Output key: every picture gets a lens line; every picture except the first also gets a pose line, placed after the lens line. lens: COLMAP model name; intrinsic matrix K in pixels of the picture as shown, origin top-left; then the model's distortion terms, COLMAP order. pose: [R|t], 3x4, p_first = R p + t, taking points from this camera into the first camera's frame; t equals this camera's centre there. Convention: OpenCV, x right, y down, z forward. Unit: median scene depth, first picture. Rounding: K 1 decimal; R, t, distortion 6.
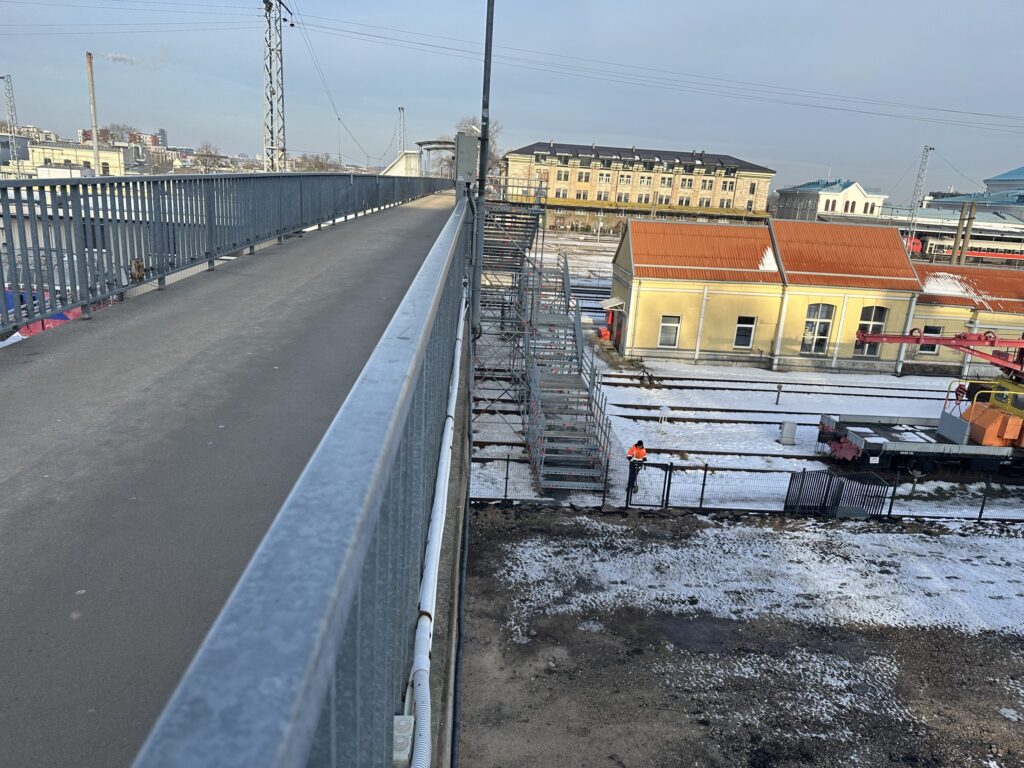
lens RADIAL K [[718.6, 0, 512.0], [0, 718.6, 384.0], [0, 0, 1]] dist [0.134129, -0.208619]
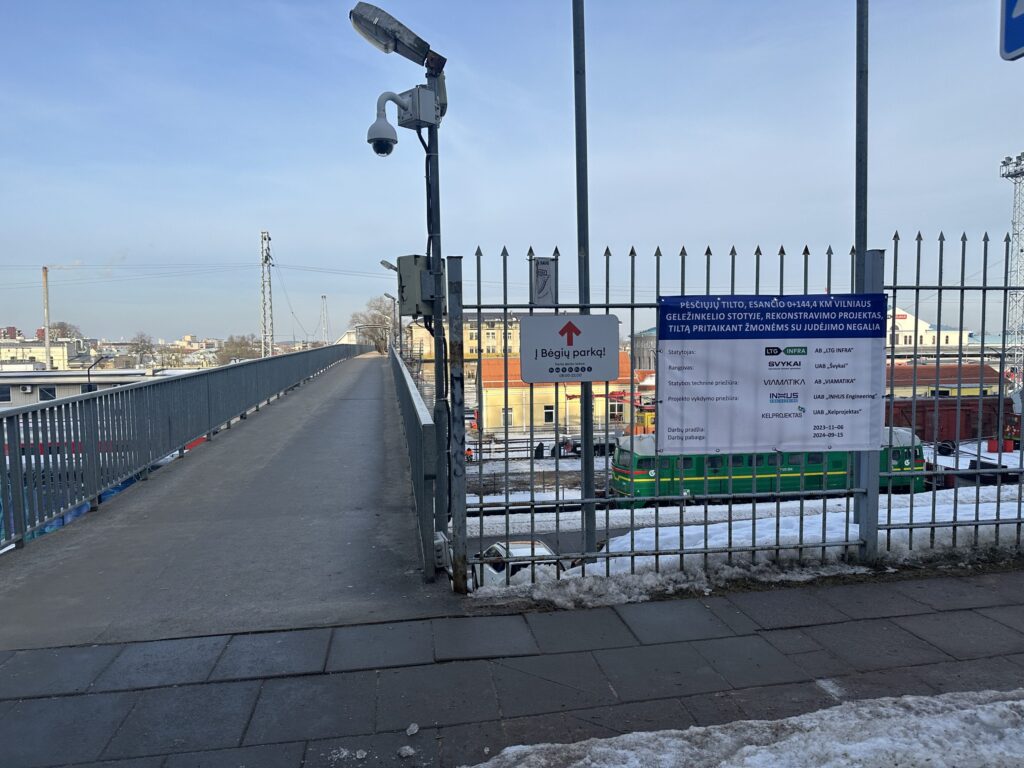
lens RADIAL K [[715.7, 0, 549.3], [0, 715.7, 381.8], [0, 0, 1]] dist [0.005222, -0.038152]
pose [[0.981167, -0.085609, 0.173156, 0.006286], [0.120297, 0.972177, -0.201000, 0.054098], [-0.151130, 0.218045, 0.964166, -0.187571]]
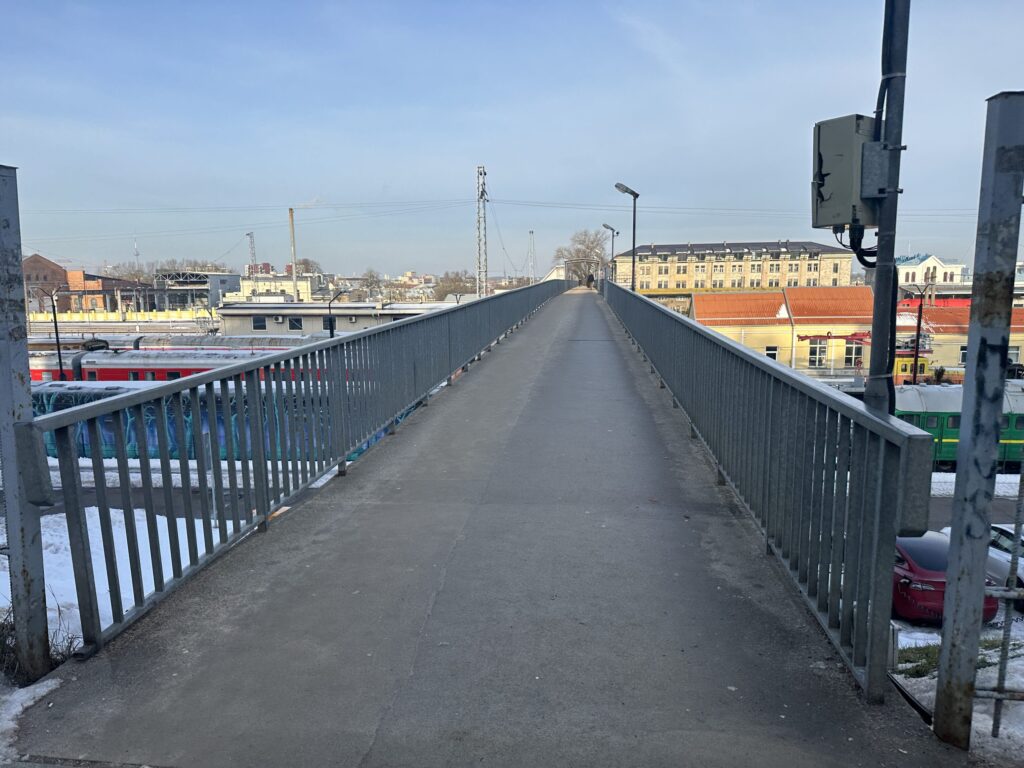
lens RADIAL K [[718.6, 0, 512.0], [0, 718.6, 384.0], [0, 0, 1]] dist [0.134129, -0.208619]
pose [[0.986062, -0.056186, -0.156604, 0.000736], [0.034730, 0.990028, -0.136524, 0.050367], [0.162713, 0.129182, 0.978180, -0.175851]]
